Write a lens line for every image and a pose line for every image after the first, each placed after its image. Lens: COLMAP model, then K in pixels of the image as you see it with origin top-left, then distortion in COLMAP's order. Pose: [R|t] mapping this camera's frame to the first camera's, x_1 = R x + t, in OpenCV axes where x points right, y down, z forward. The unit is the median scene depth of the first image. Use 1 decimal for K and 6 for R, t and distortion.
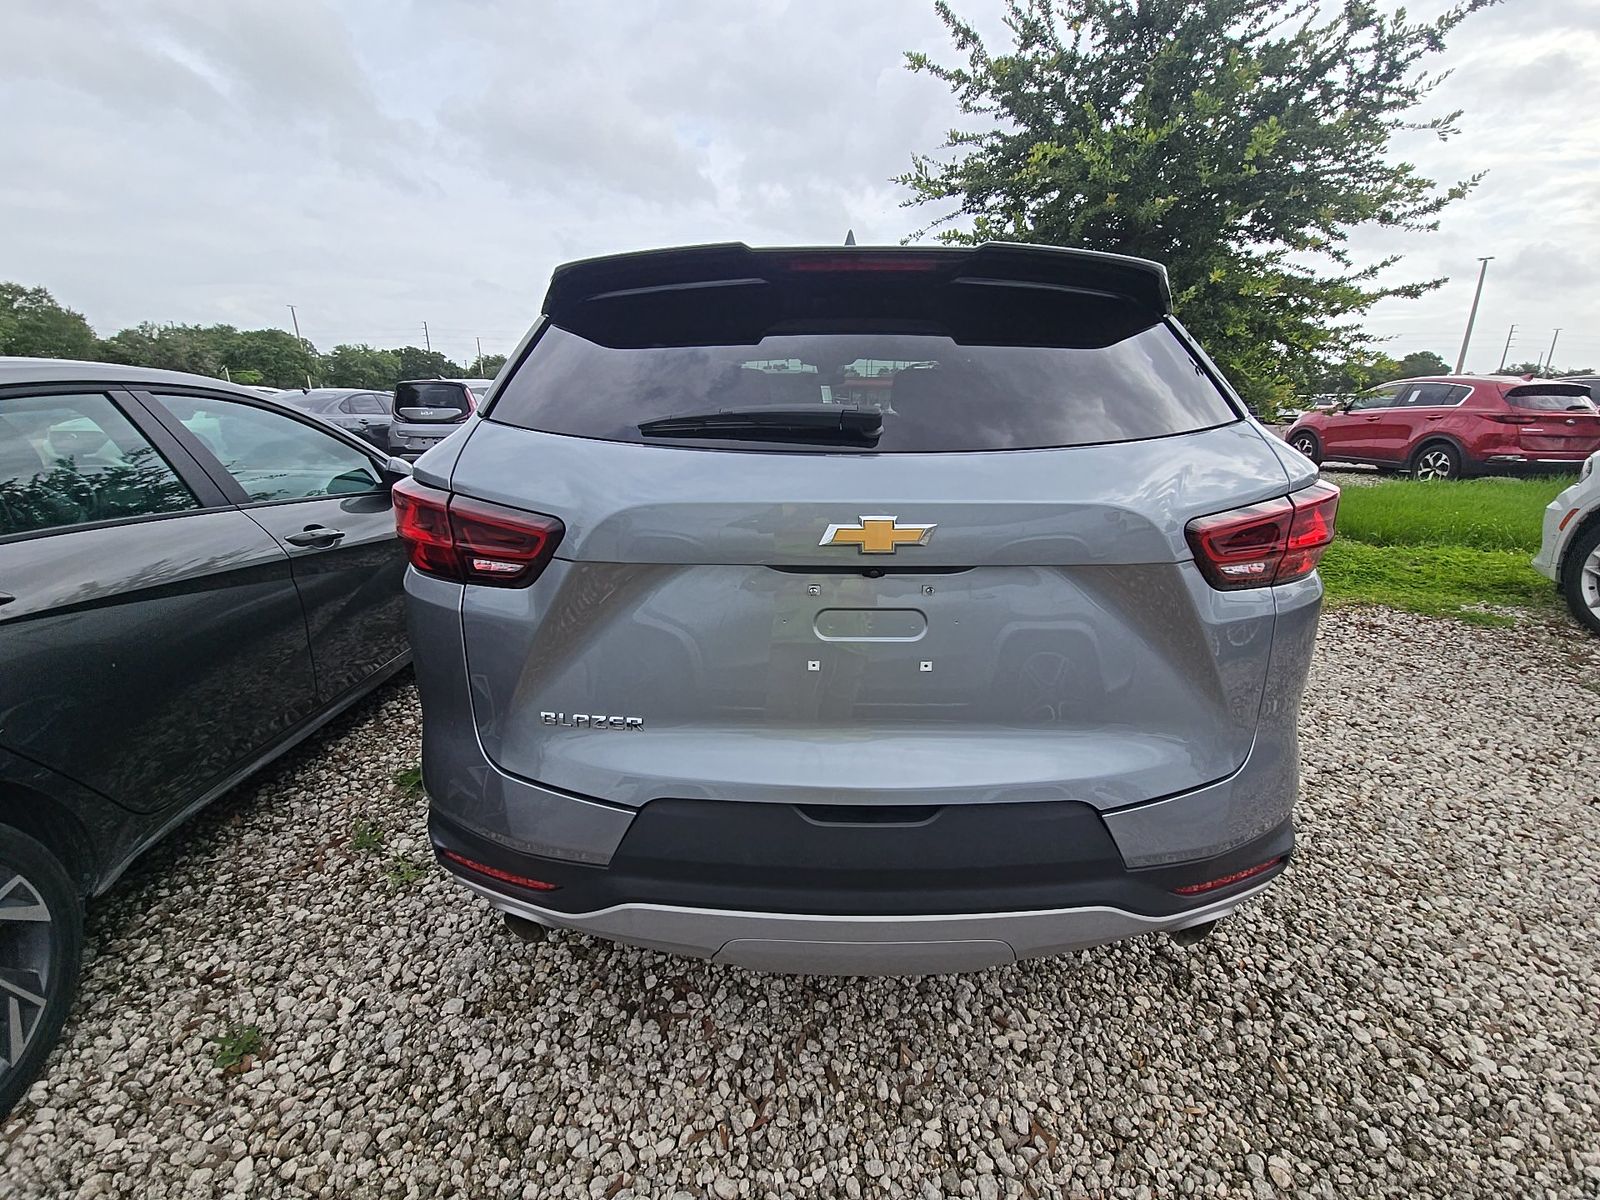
lens RADIAL K [[648.7, 0, 795.4], [0, 648.7, 586.7], [0, 0, 1]] dist [-0.010236, -0.000654]
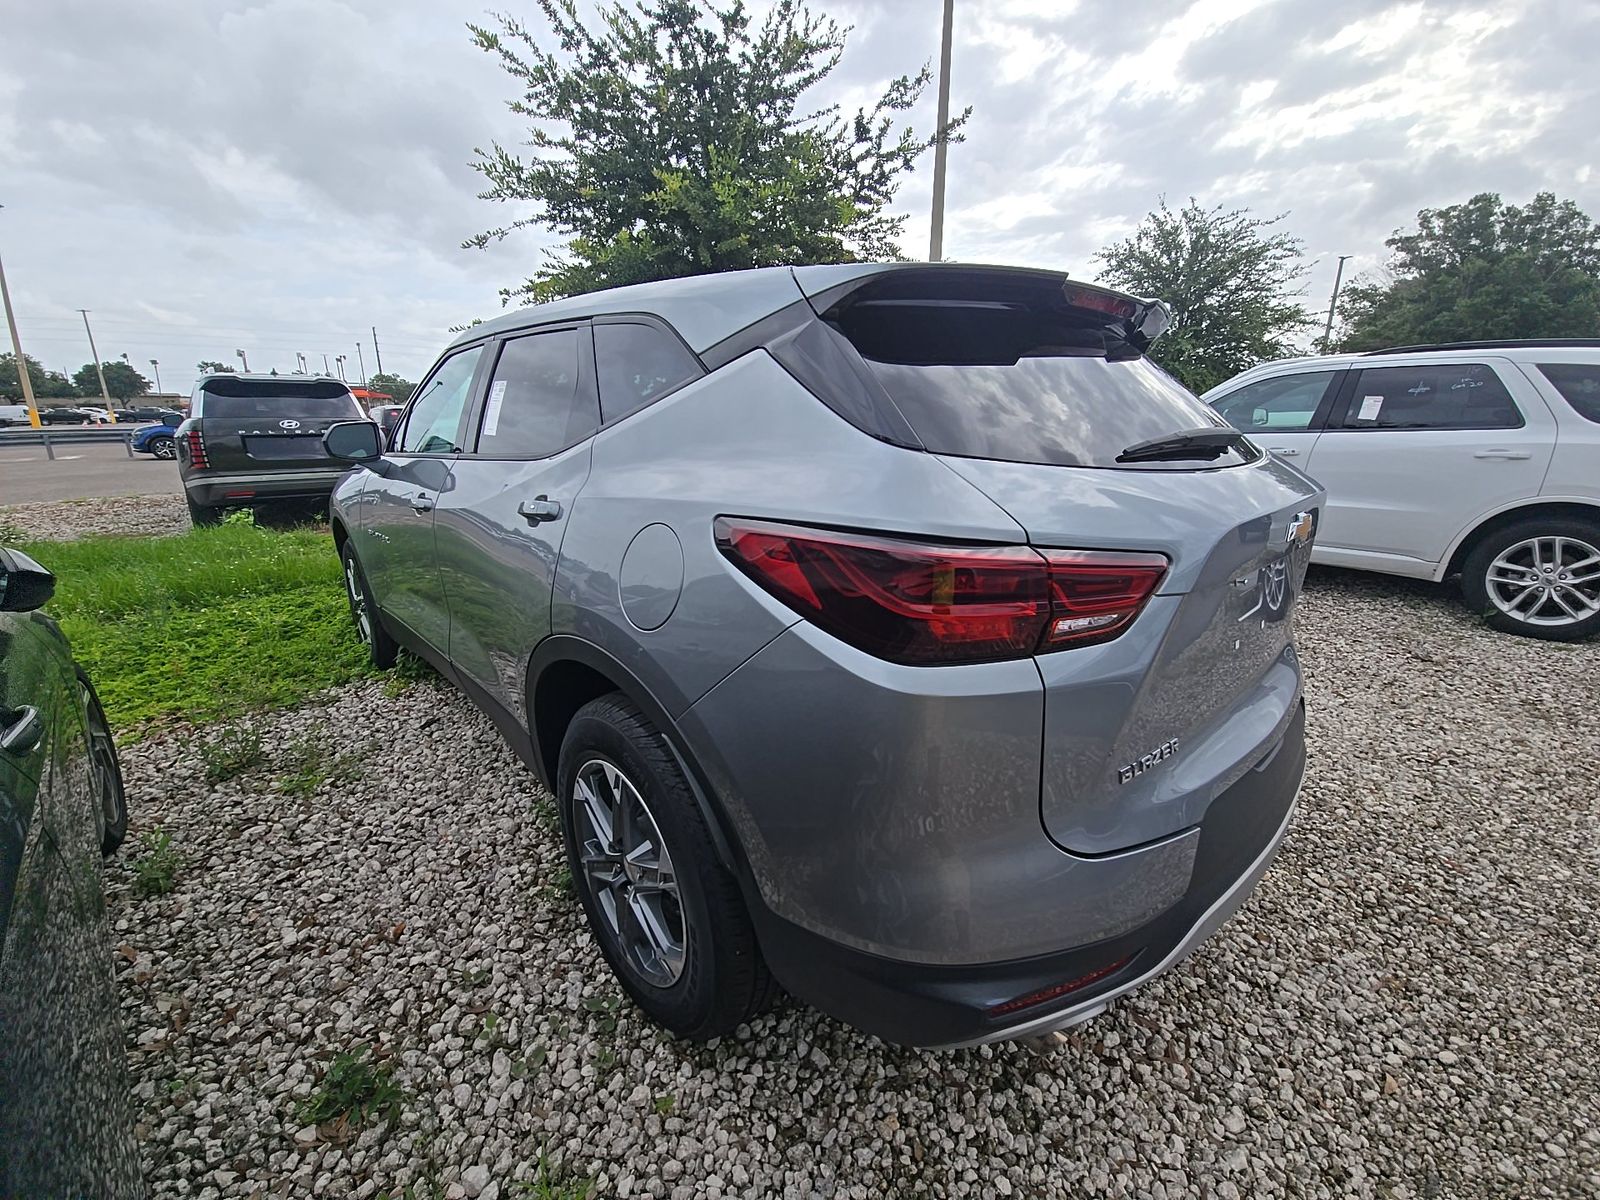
lens RADIAL K [[648.7, 0, 797.4], [0, 648.7, 610.3], [0, 0, 1]] dist [-0.010236, -0.000654]
pose [[0.732086, -0.199102, 0.651467, -1.022679], [0.198435, 0.977189, 0.075658, -0.146985], [-0.651670, 0.073886, 0.754895, 0.494184]]
